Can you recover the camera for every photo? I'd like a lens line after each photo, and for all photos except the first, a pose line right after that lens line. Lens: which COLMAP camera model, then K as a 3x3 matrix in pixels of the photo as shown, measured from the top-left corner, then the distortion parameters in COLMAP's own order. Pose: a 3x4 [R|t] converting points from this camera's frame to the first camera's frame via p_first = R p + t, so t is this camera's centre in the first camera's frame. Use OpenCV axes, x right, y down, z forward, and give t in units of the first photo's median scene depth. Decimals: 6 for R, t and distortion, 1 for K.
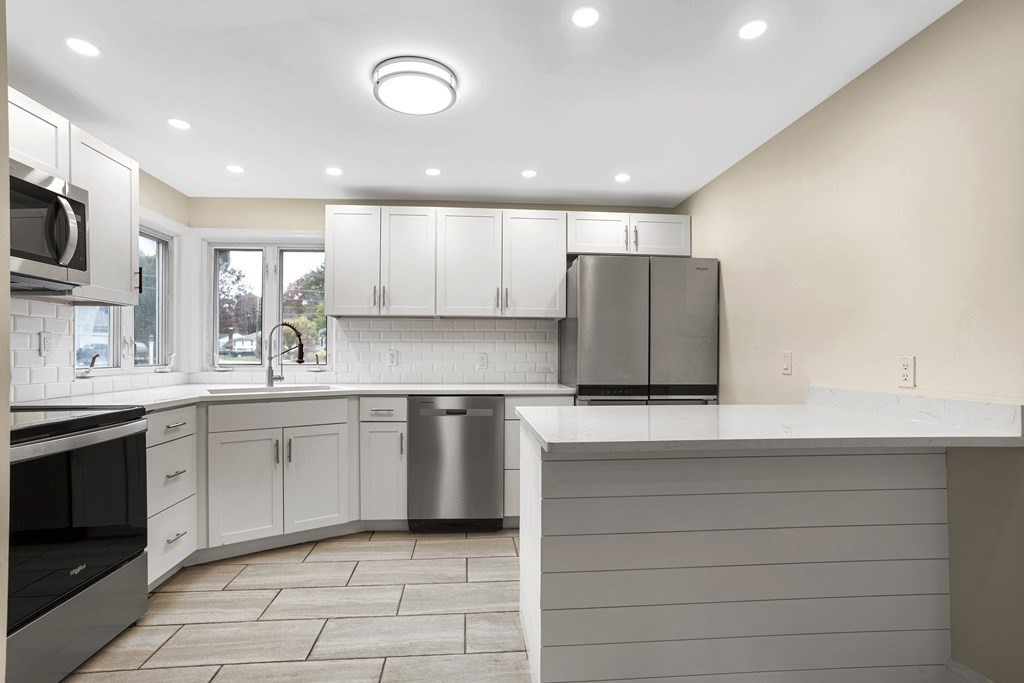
lens RADIAL K [[496.3, 0, 510.5], [0, 496.3, 350.8], [0, 0, 1]] dist [-0.047228, 0.025618]
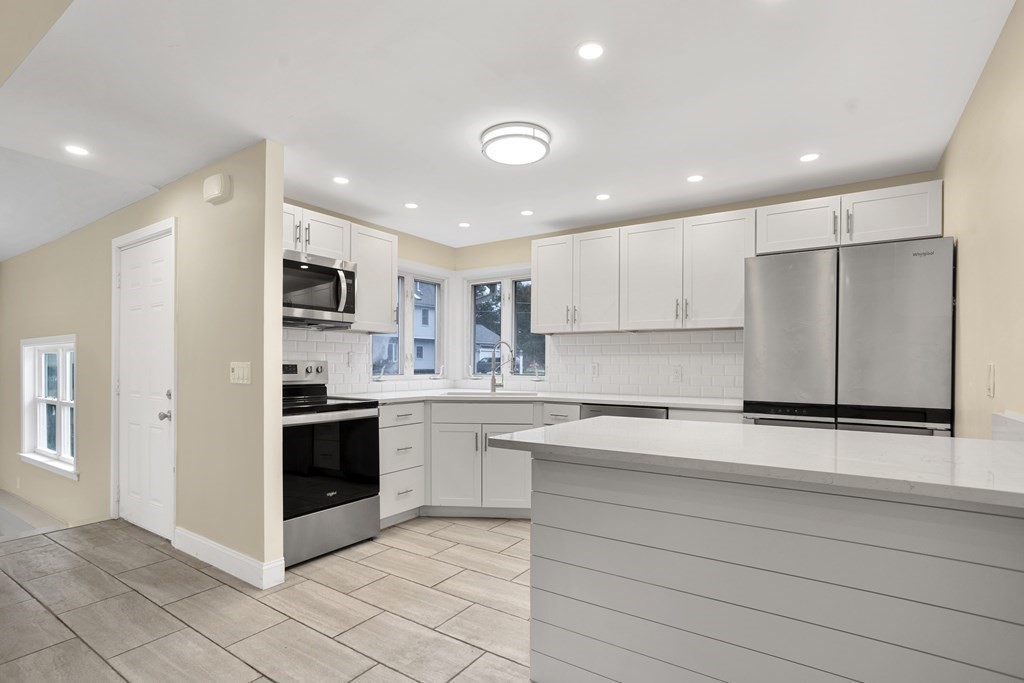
lens RADIAL K [[506.6, 0, 515.2], [0, 506.6, 364.3], [0, 0, 1]] dist [-0.052107, 0.028443]
pose [[0.783266, 0.000484, -0.621687, 0.378711], [0.000891, 0.999998, 0.001901, -0.000452], [0.621686, -0.002043, 0.783264, 0.020516]]
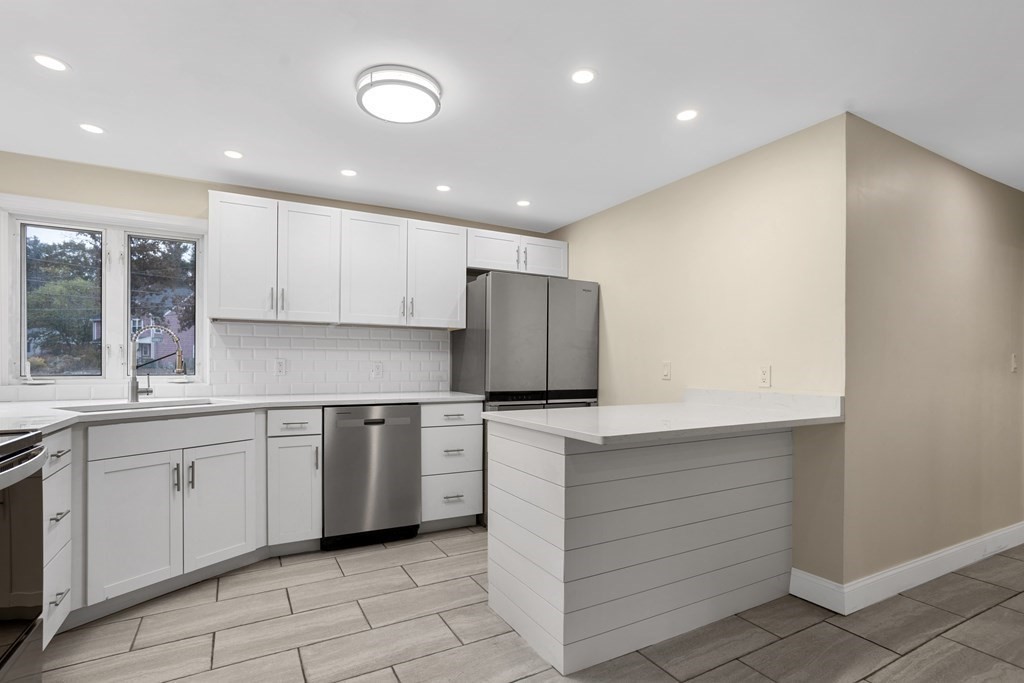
lens RADIAL K [[498.1, 0, 512.6], [0, 498.1, 363.6], [0, 0, 1]] dist [-0.039527, 0.029015]
pose [[0.914161, 0.001670, 0.405348, -0.256204], [-0.004940, 0.999963, 0.007021, -0.000266], [-0.405322, -0.008421, 0.914135, -0.010353]]
